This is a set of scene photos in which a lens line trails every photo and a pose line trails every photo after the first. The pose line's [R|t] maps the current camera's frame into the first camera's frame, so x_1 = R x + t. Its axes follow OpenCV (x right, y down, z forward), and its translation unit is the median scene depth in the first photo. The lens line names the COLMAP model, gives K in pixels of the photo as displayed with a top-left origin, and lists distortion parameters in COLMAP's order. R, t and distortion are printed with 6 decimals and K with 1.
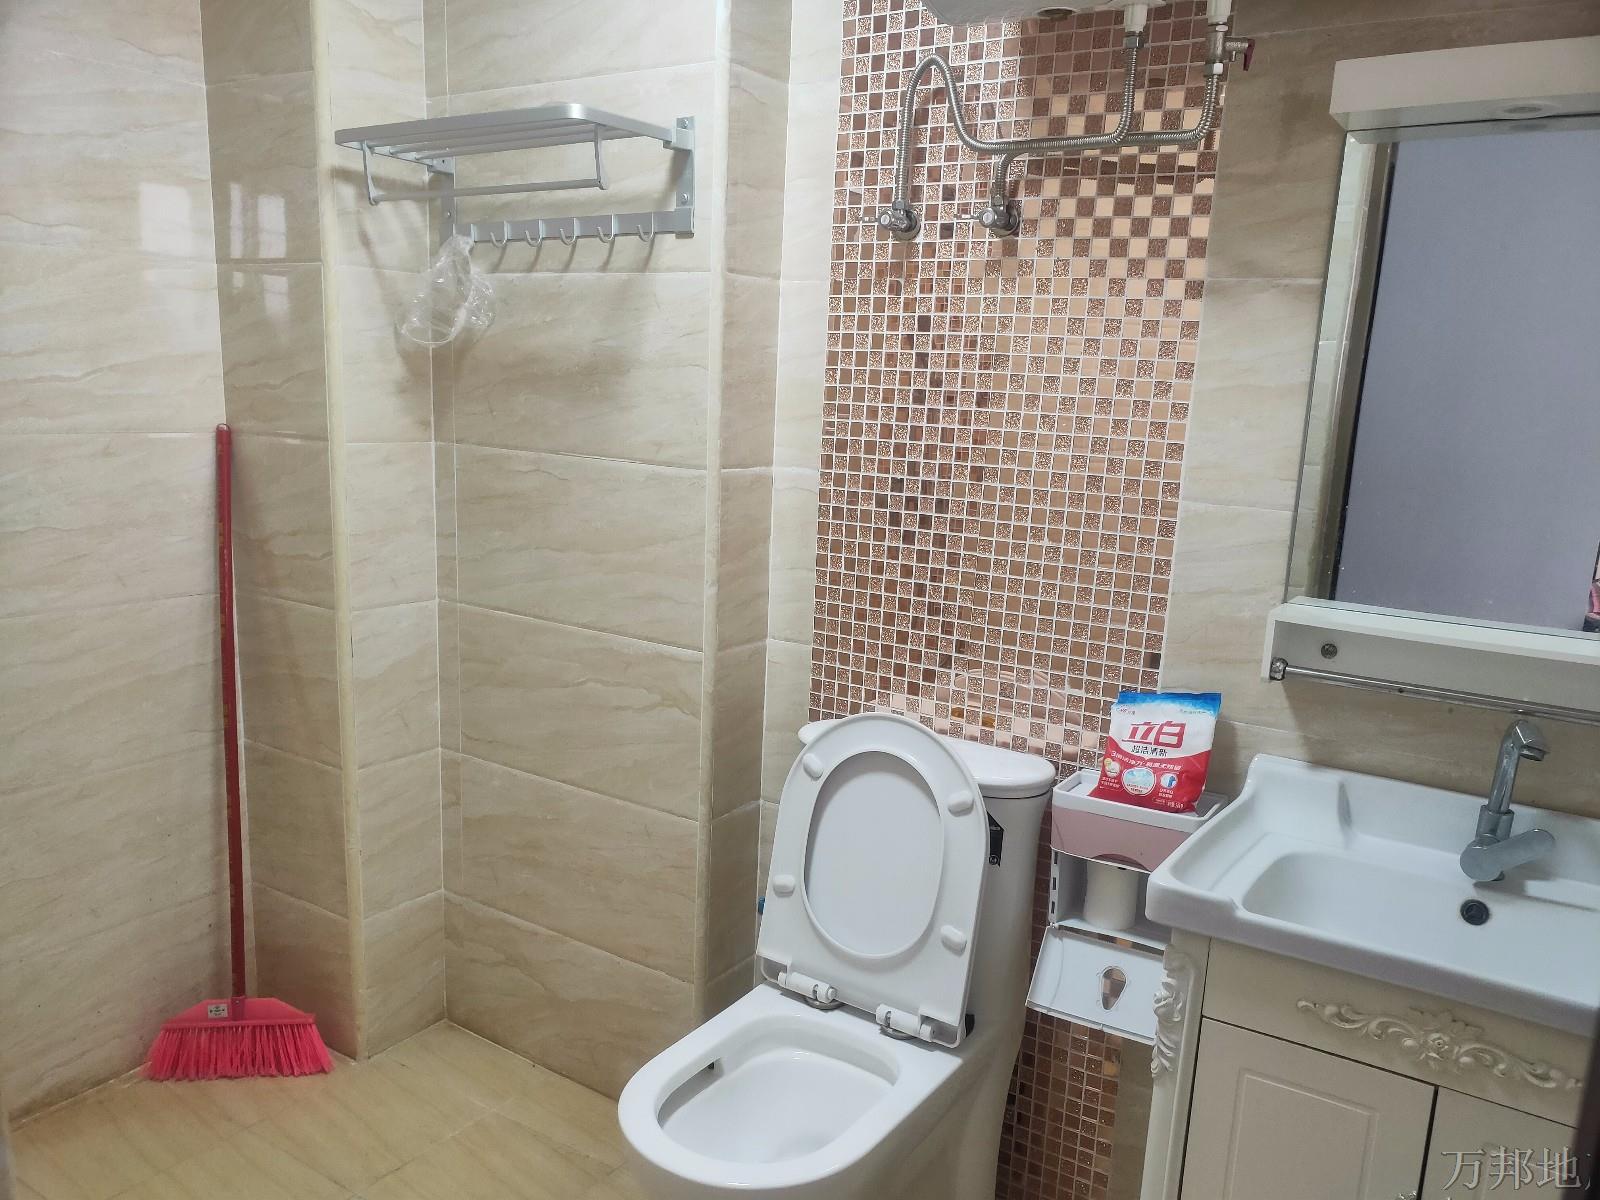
lens RADIAL K [[1266.3, 0, 796.6], [0, 1266.3, 605.7], [0, 0, 1]] dist [0.004836, -0.001214]
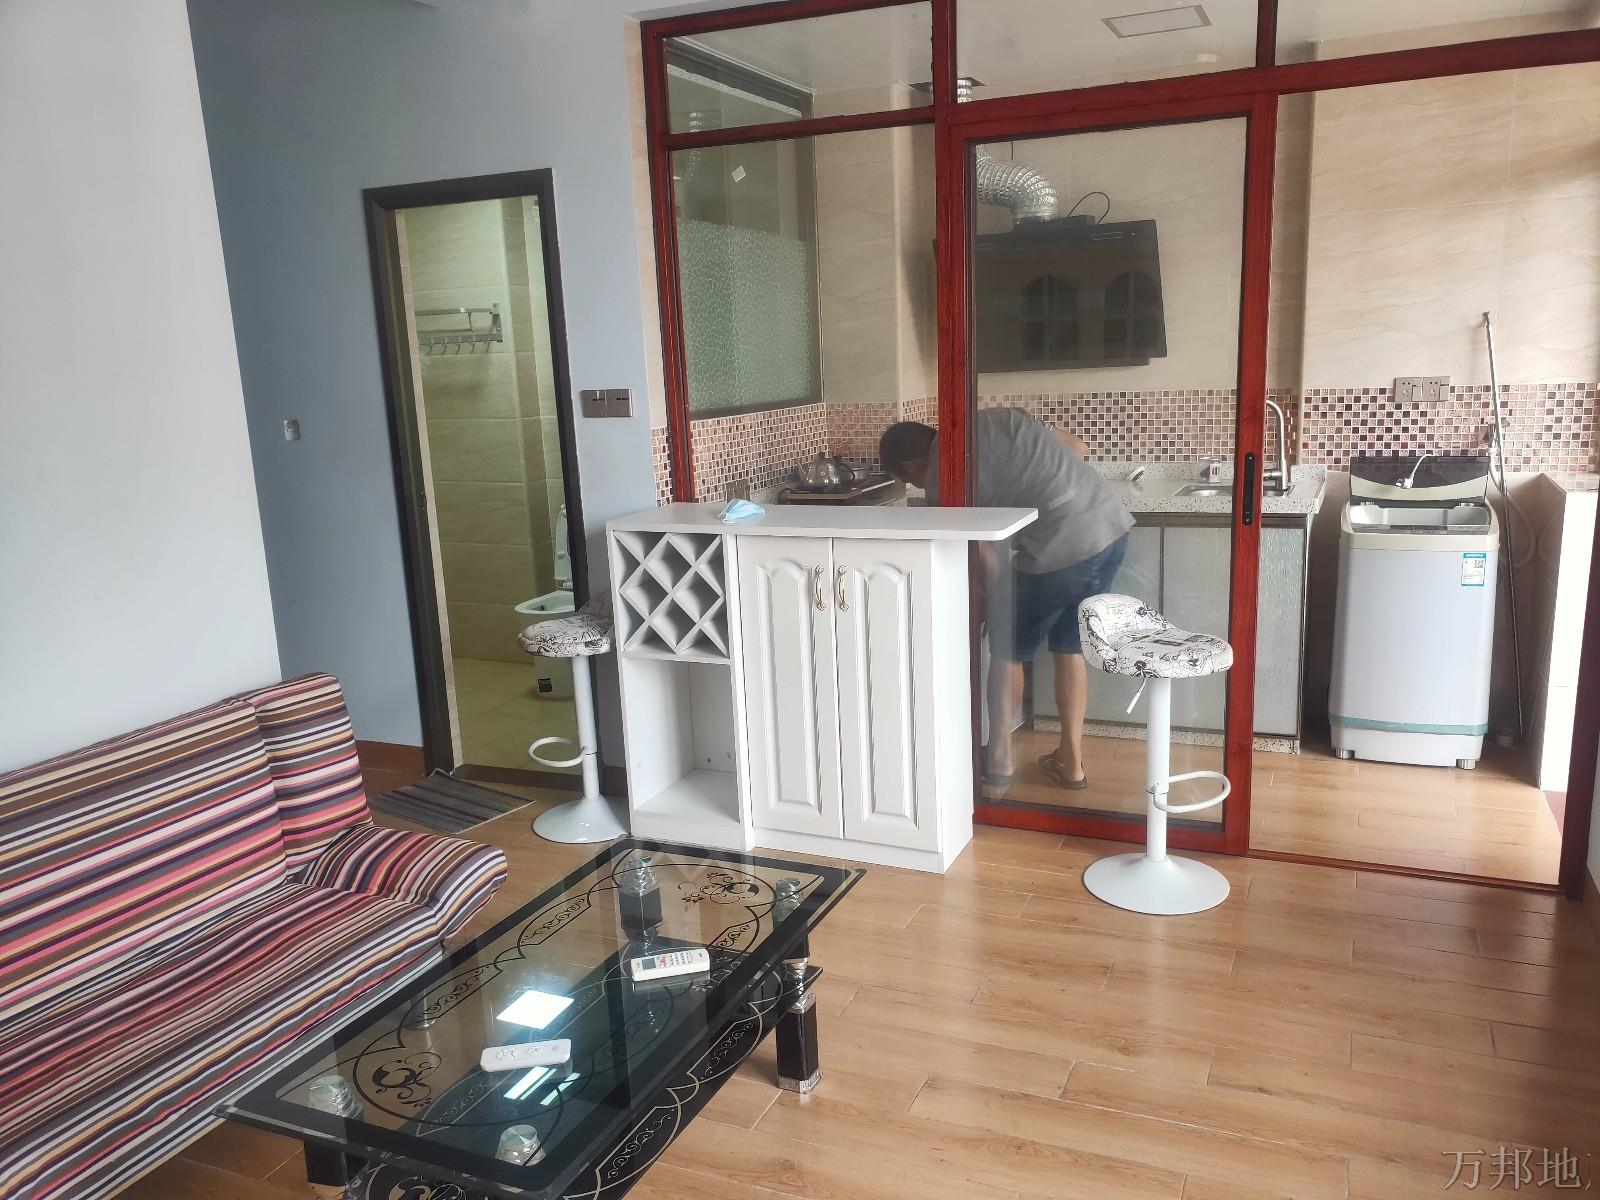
lens RADIAL K [[1266.3, 0, 807.4], [0, 1266.3, 598.9], [0, 0, 1]] dist [0.004836, -0.001214]
pose [[0.981956, -0.118768, 0.147160, 0.107882], [0.117866, 0.992918, 0.014866, 0.340292], [-0.147884, 0.002747, 0.989001, -1.982664]]
